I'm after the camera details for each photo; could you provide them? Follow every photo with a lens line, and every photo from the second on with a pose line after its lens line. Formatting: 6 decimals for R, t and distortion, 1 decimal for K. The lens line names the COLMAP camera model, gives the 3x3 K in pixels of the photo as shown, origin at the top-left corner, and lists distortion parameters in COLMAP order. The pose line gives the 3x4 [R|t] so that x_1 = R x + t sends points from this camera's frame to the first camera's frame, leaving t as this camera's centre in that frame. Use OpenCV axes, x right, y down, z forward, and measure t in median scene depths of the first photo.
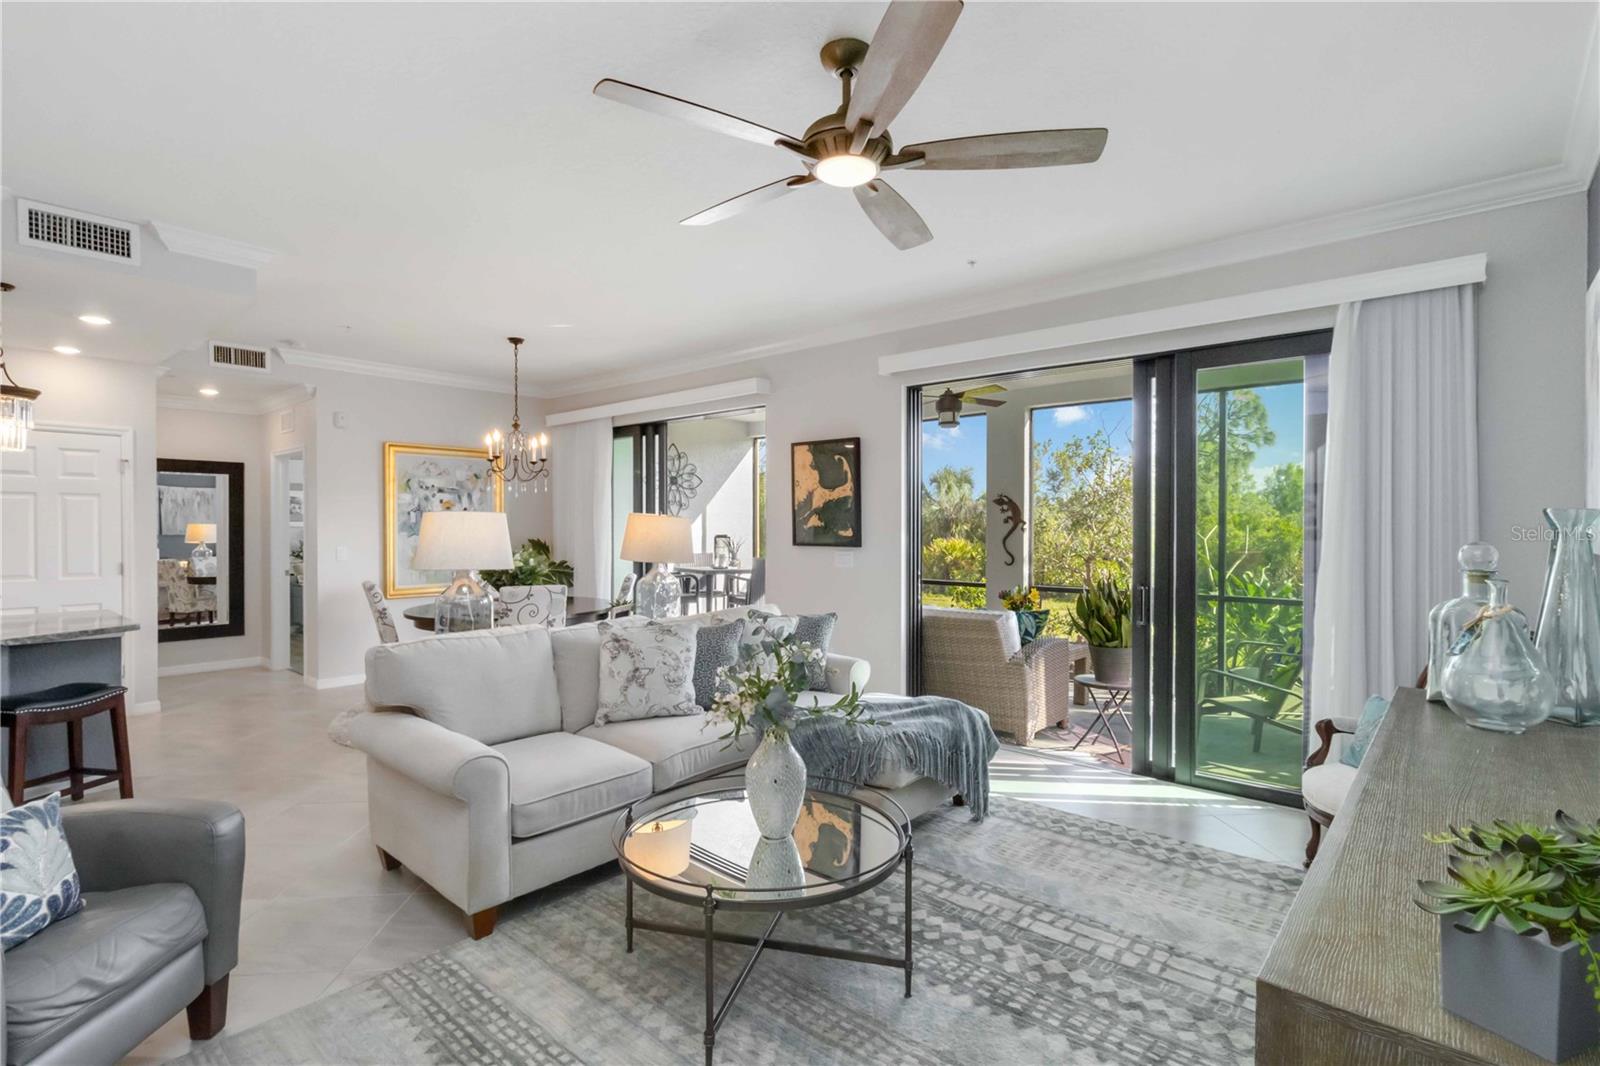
lens RADIAL K [[758.6, 0, 801.6], [0, 758.6, 533.2], [0, 0, 1]] dist [-0.000169, 0.000401]
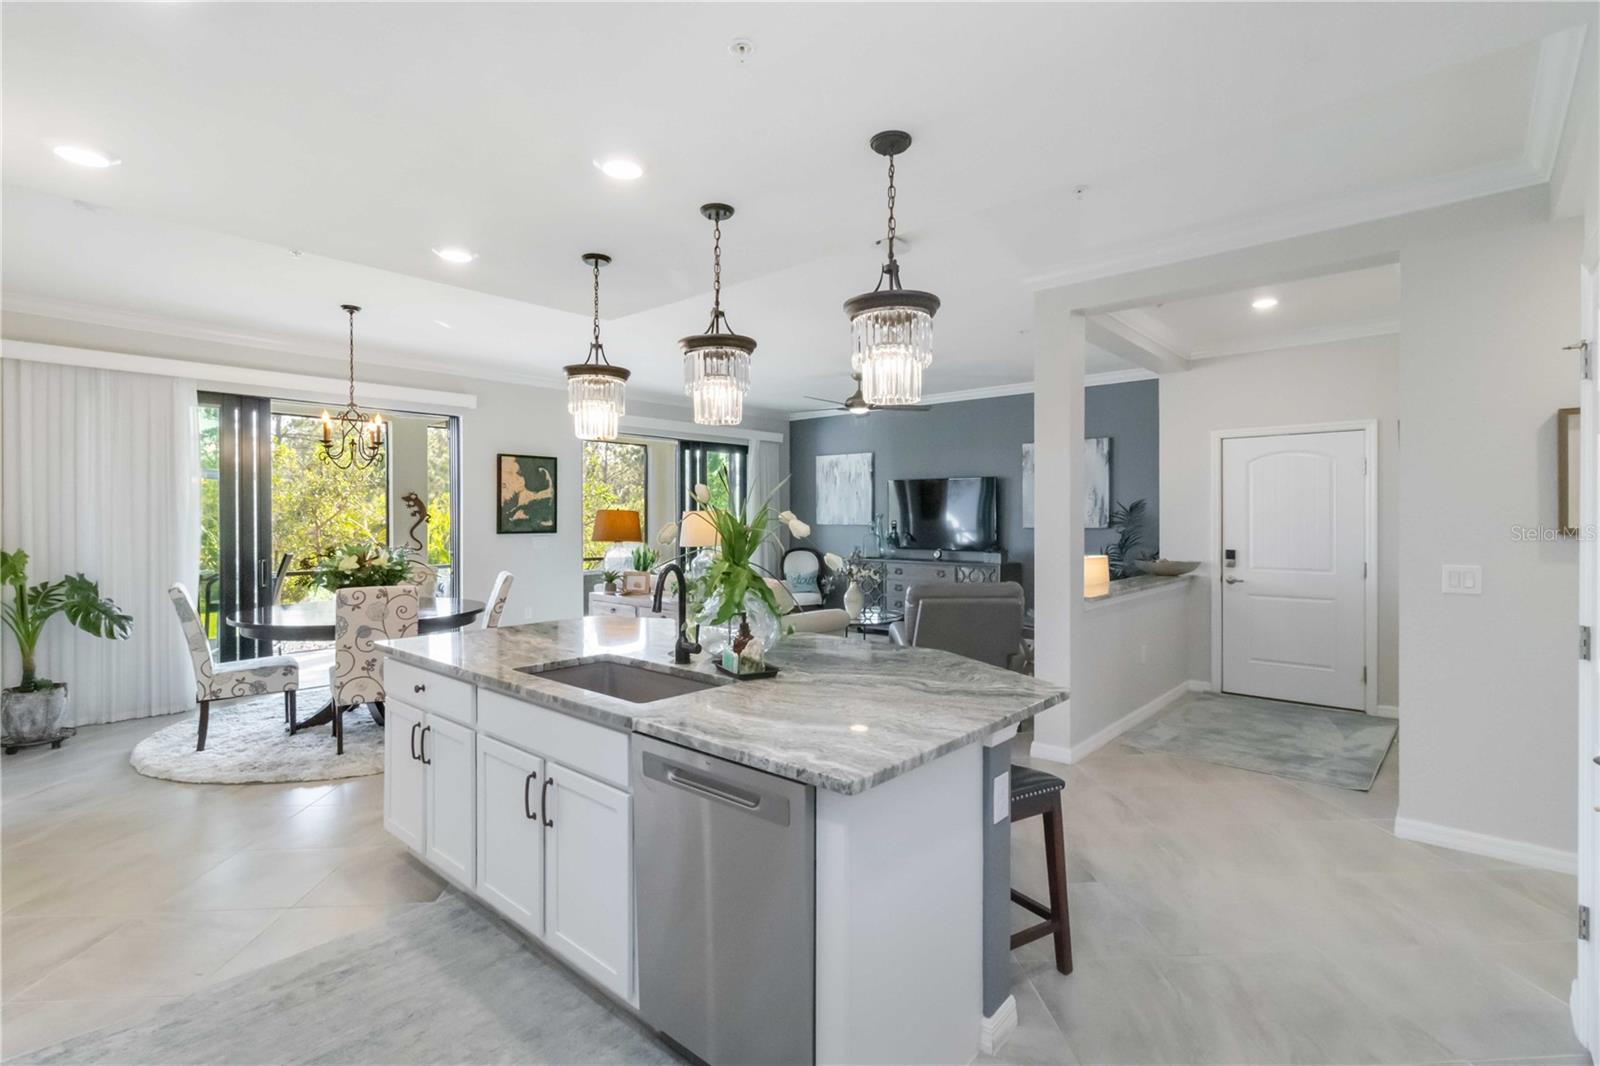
lens RADIAL K [[758.6, 0, 794.8], [0, 758.6, 522.1], [0, 0, 1]] dist [-0.000169, 0.000401]
pose [[0.015802, -0.007598, 0.999846, -1.066887], [0.009329, 0.999929, 0.007452, -0.007143], [-0.999832, 0.009210, 0.015871, 0.407346]]
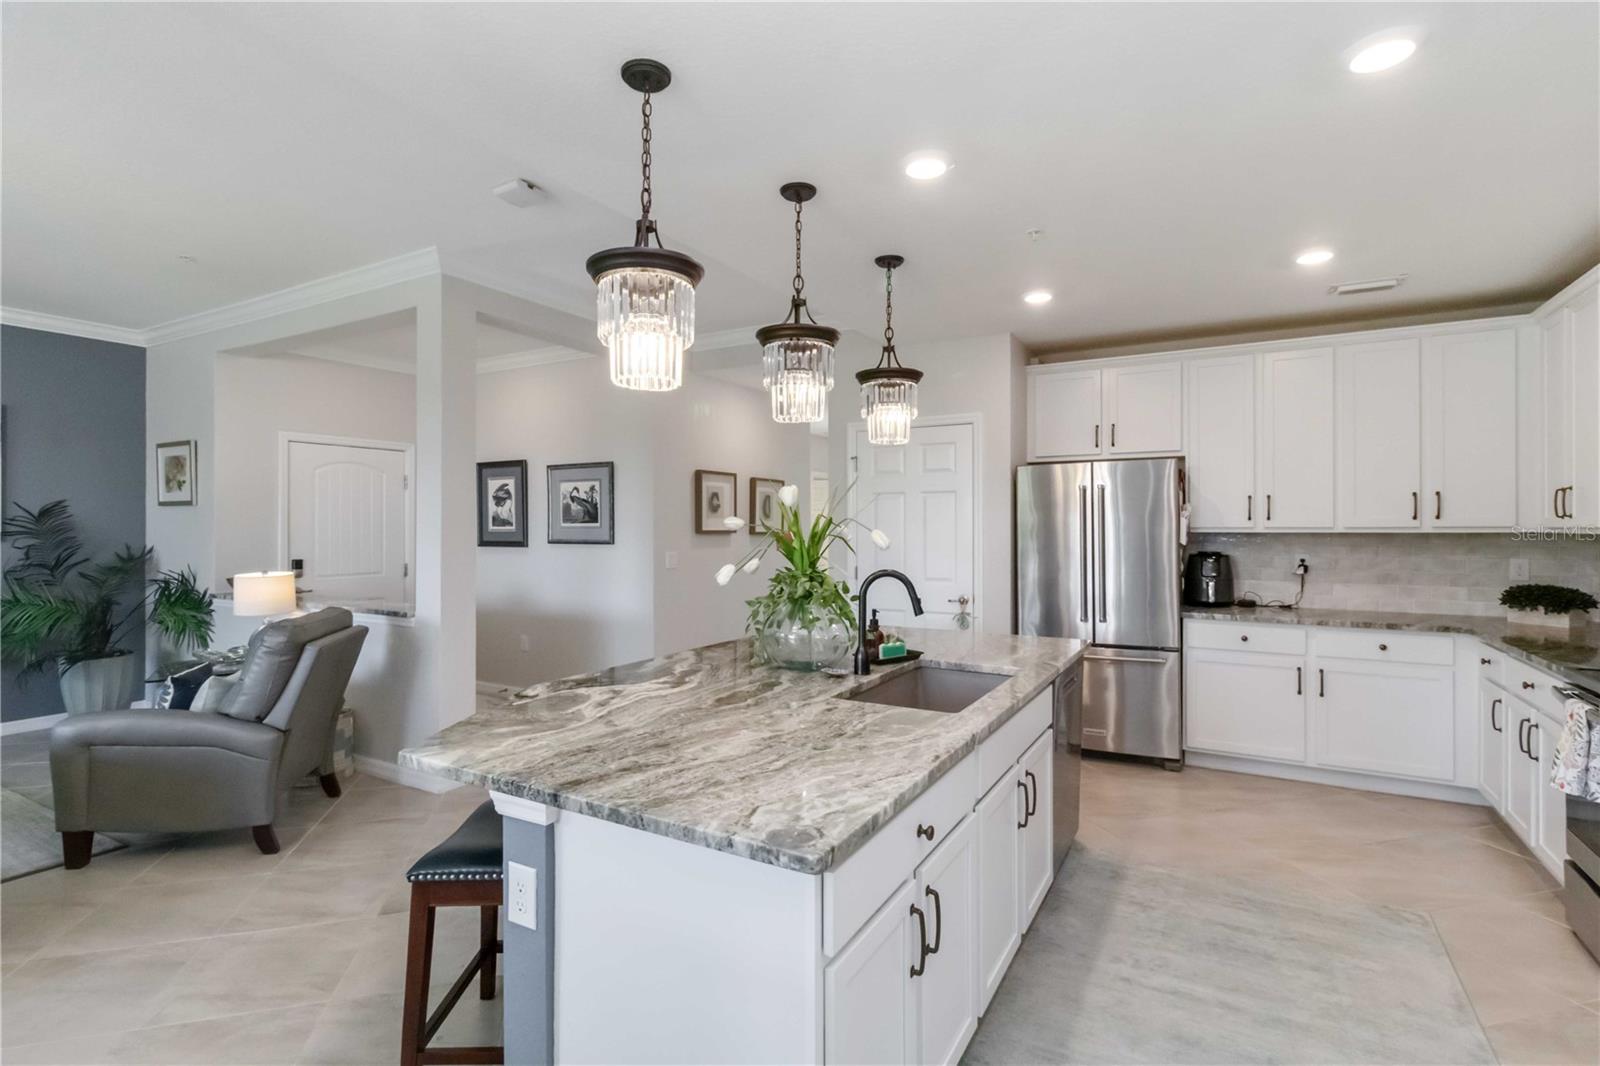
lens RADIAL K [[758.6, 0, 802.4], [0, 758.6, 520.1], [0, 0, 1]] dist [-0.000169, 0.000401]
pose [[-0.981741, -0.000954, -0.190221, -0.573825], [-0.001285, 0.999998, 0.001616, -0.008929], [0.190219, 0.001831, -0.981740, 0.831539]]
